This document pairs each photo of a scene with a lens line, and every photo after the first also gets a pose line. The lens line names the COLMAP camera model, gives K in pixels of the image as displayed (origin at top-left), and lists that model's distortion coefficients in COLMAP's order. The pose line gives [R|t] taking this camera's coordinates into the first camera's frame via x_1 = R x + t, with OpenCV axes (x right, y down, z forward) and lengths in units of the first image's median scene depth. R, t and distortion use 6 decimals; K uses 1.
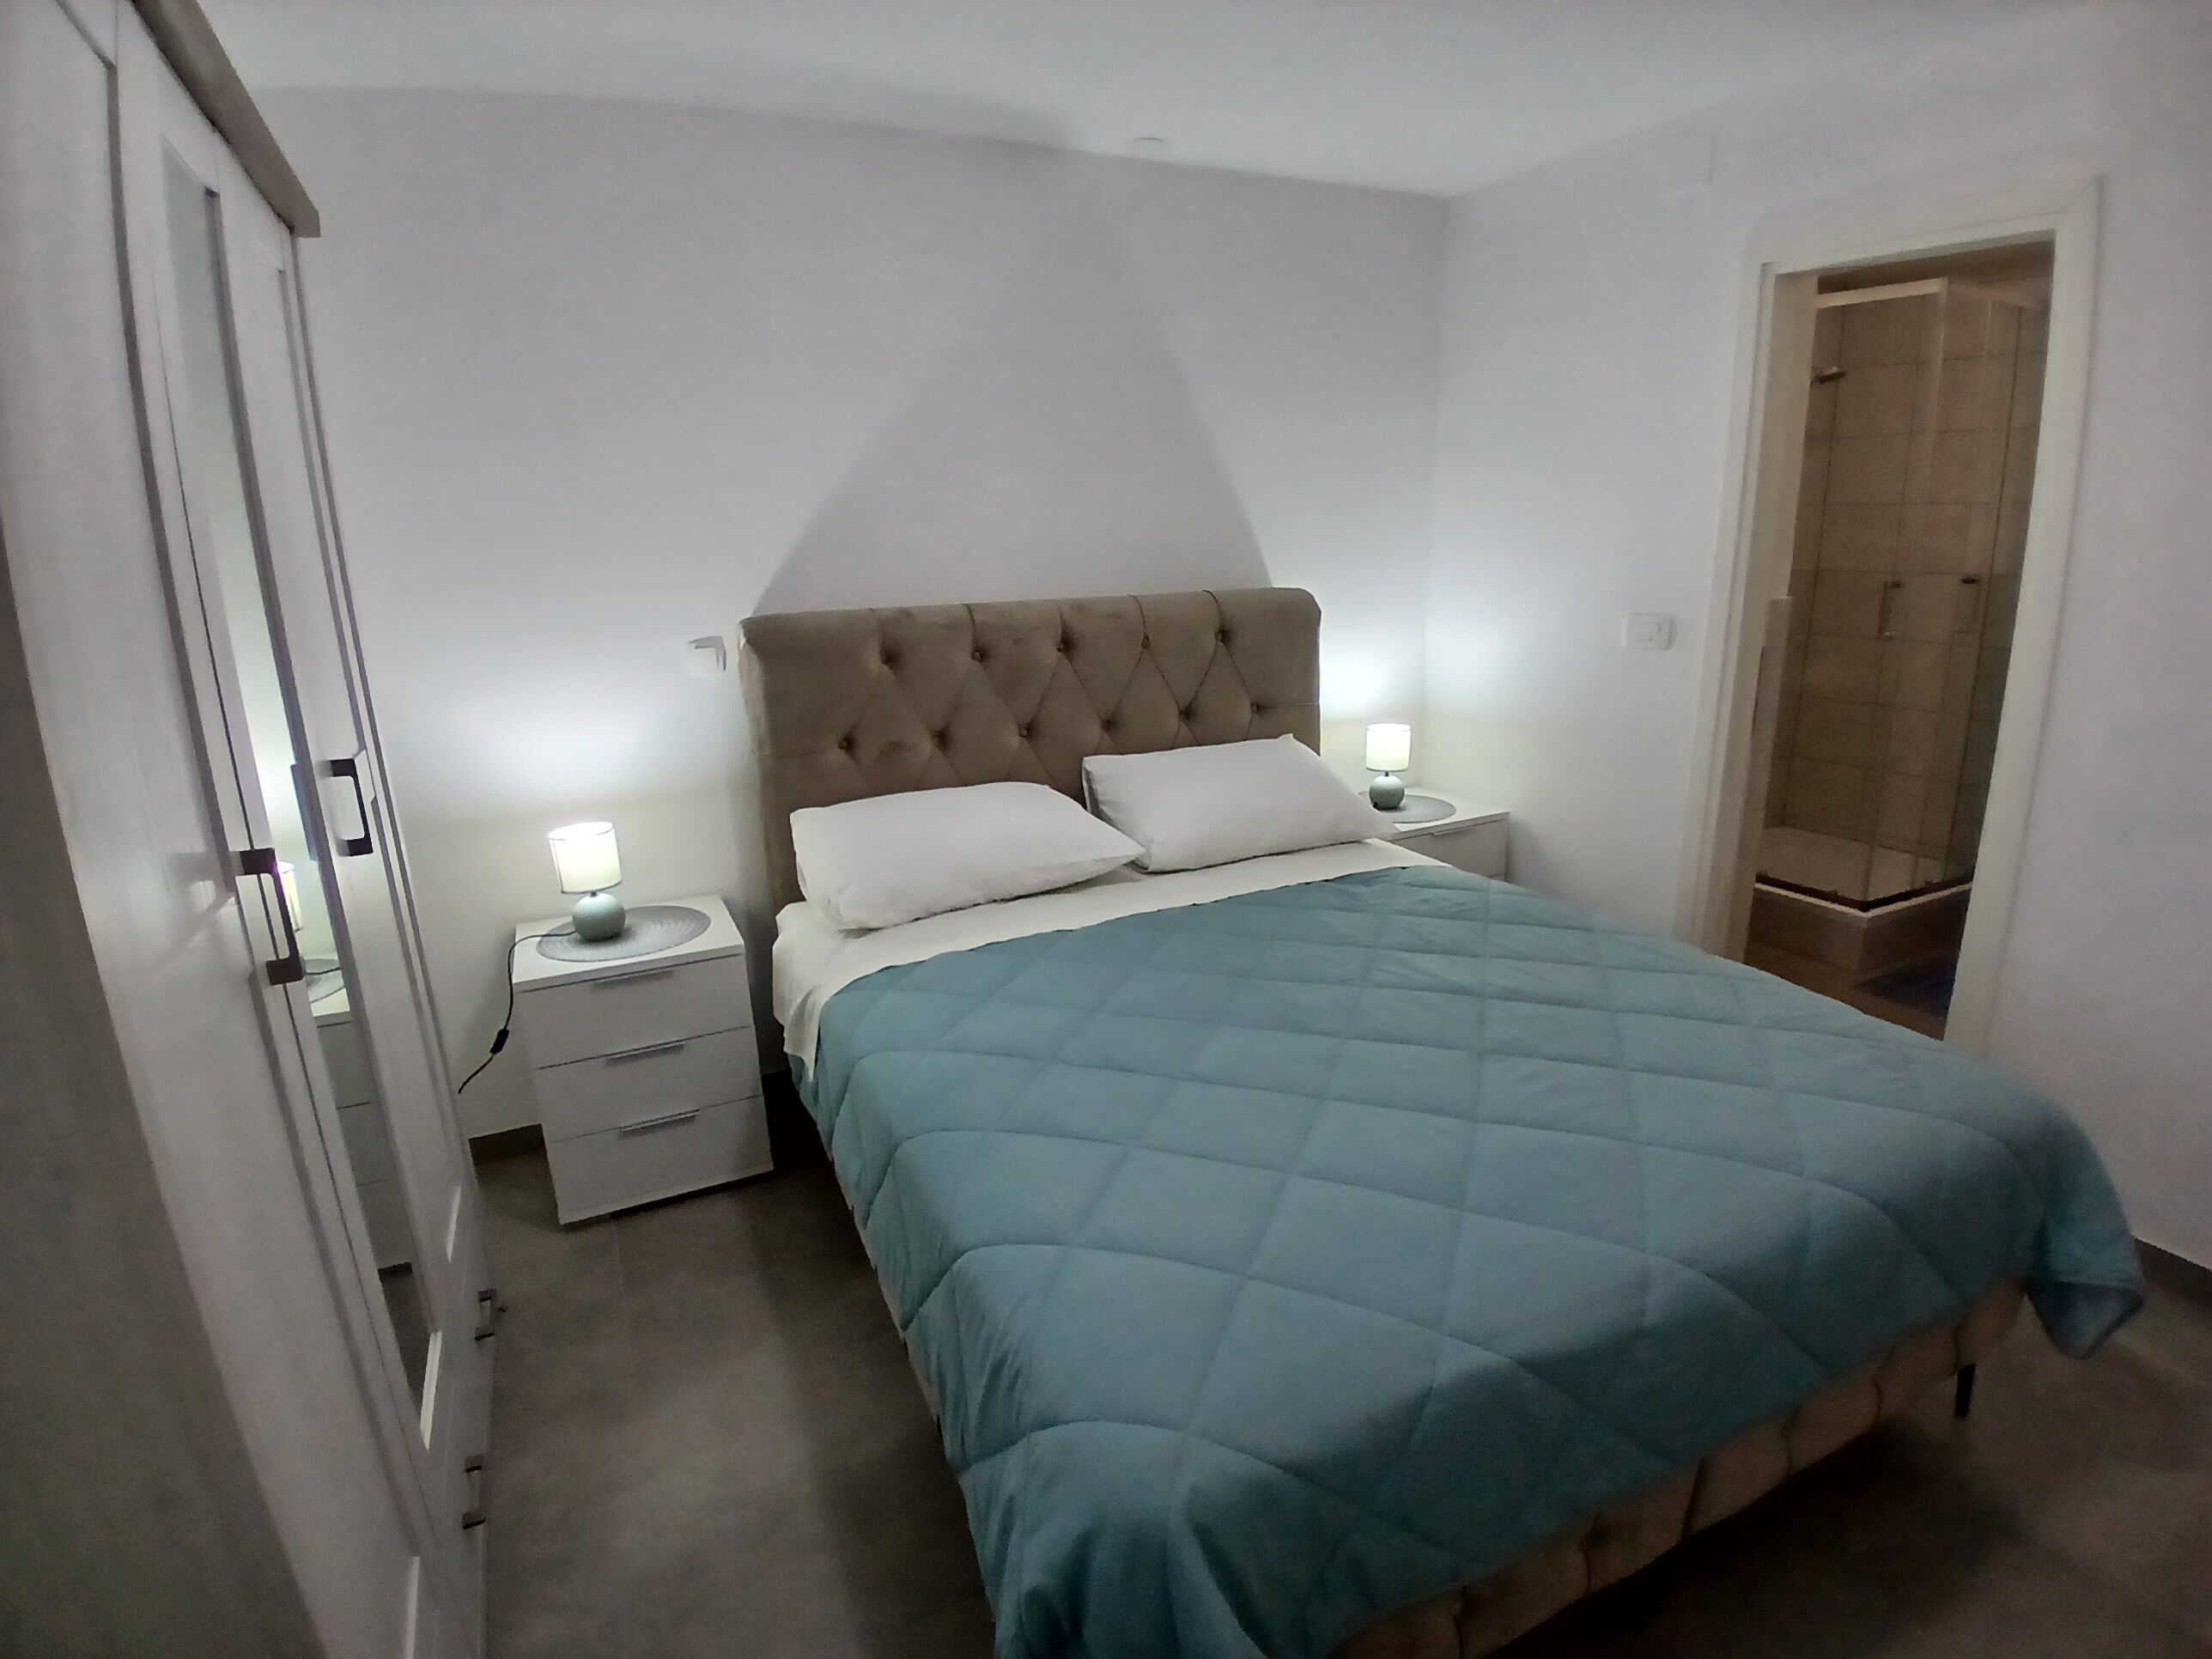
lens RADIAL K [[1122.3, 0, 1108.6], [0, 1122.3, 859.3], [0, 0, 1]] dist [-0.002856, -0.031334]
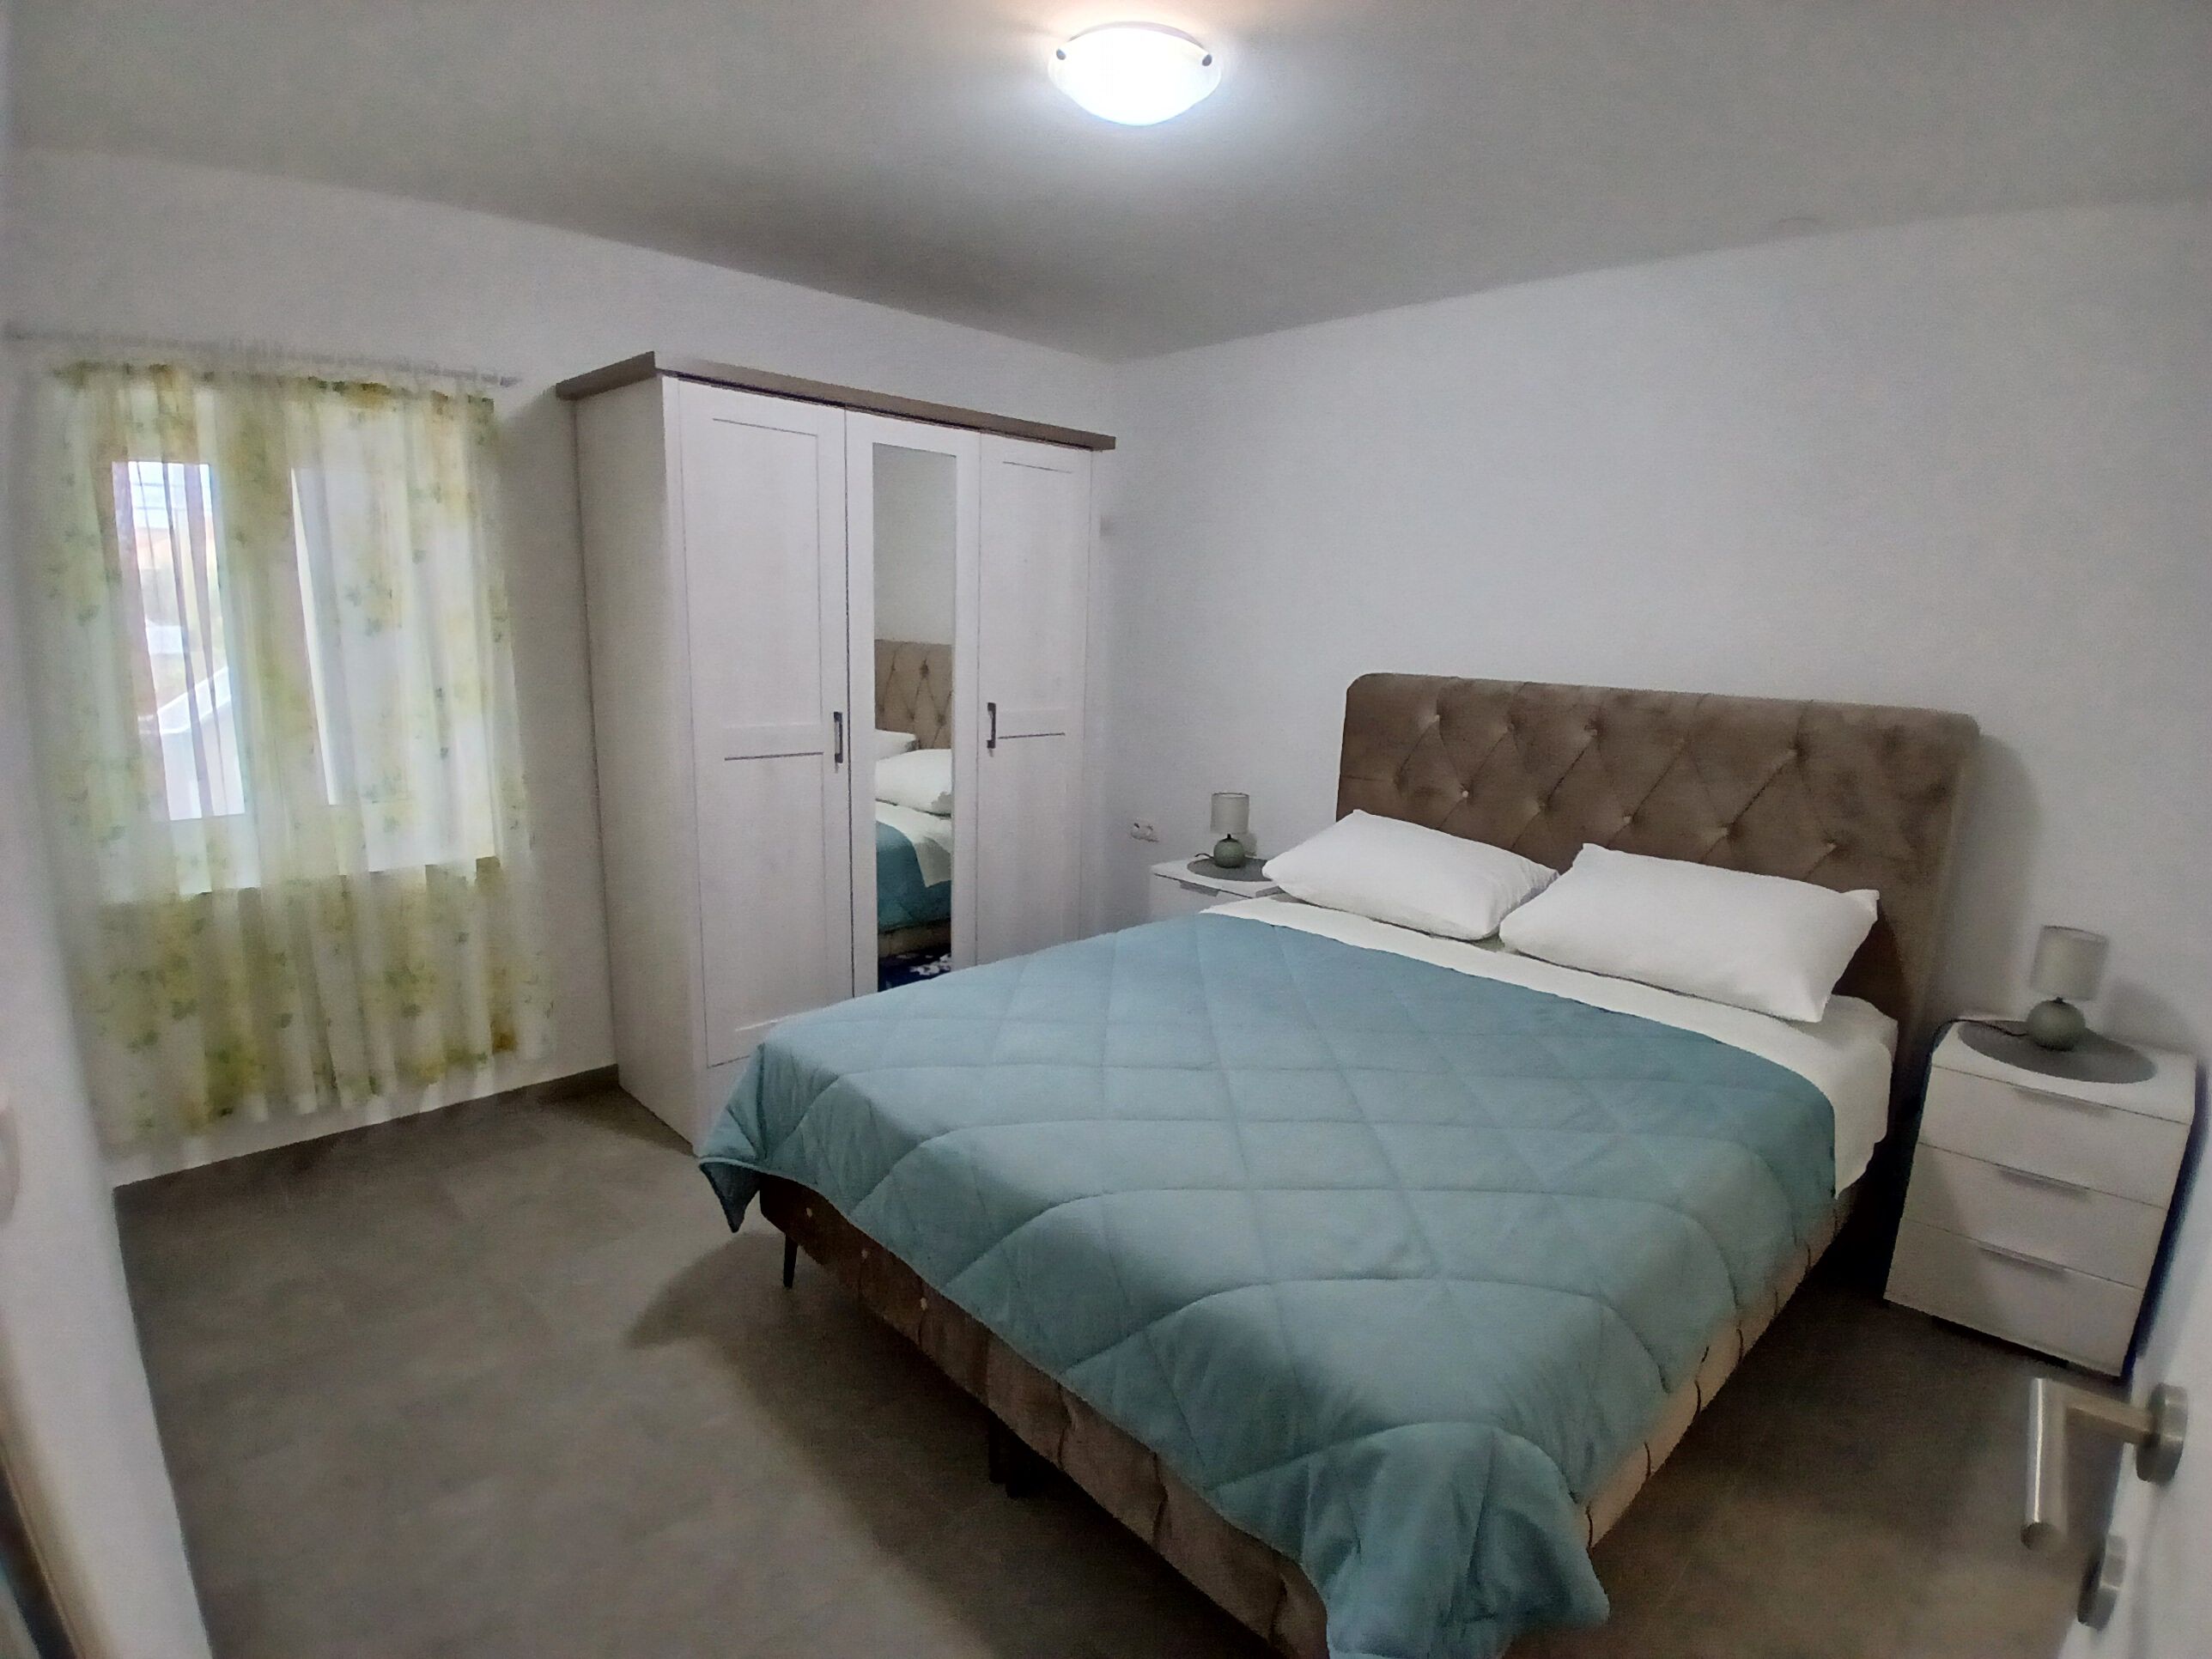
lens RADIAL K [[1122.3, 0, 1108.6], [0, 1122.3, 859.3], [0, 0, 1]] dist [-0.002856, -0.031334]
pose [[0.328776, 0.244875, -0.912109, 0.810715], [-0.289136, 0.945522, 0.149624, -0.109981], [0.899059, 0.214531, 0.381667, 0.248417]]
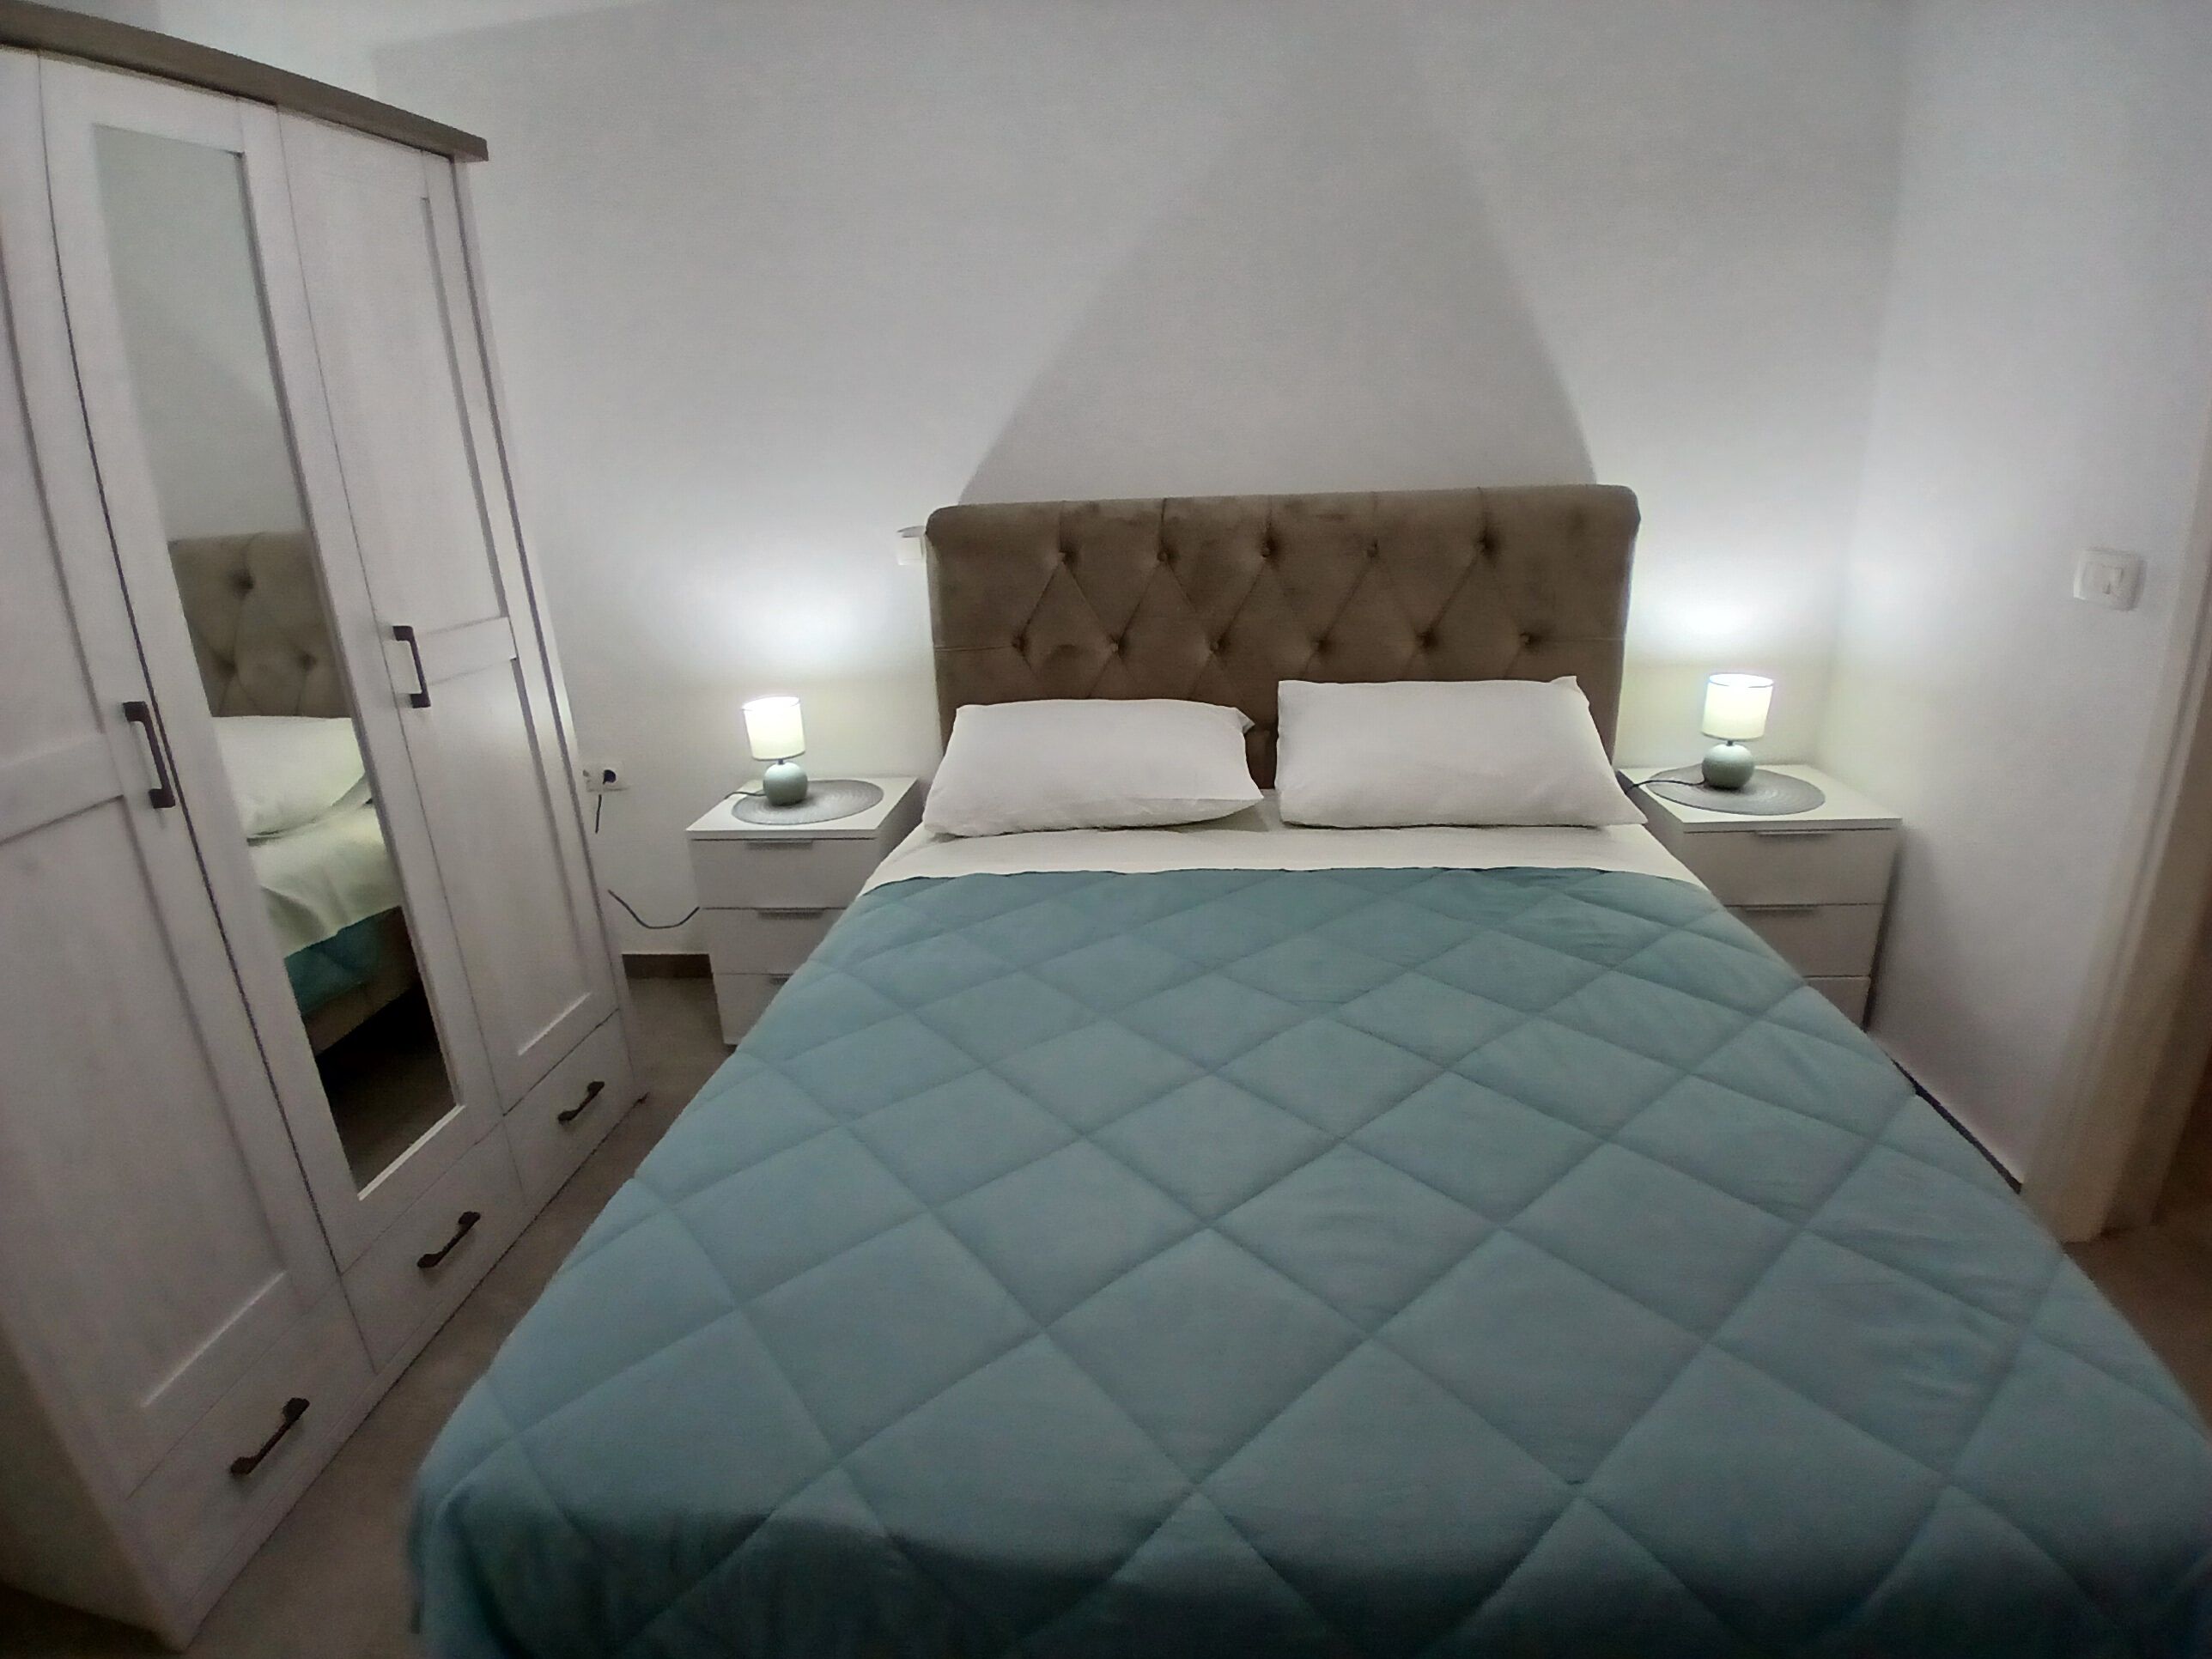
lens RADIAL K [[1122.3, 0, 1108.6], [0, 1122.3, 859.3], [0, 0, 1]] dist [-0.002856, -0.031334]
pose [[0.862310, 0.177203, -0.474363, 0.323792], [-0.129135, 0.982752, 0.132372, -0.056123], [0.489638, -0.052889, 0.870320, 0.176929]]
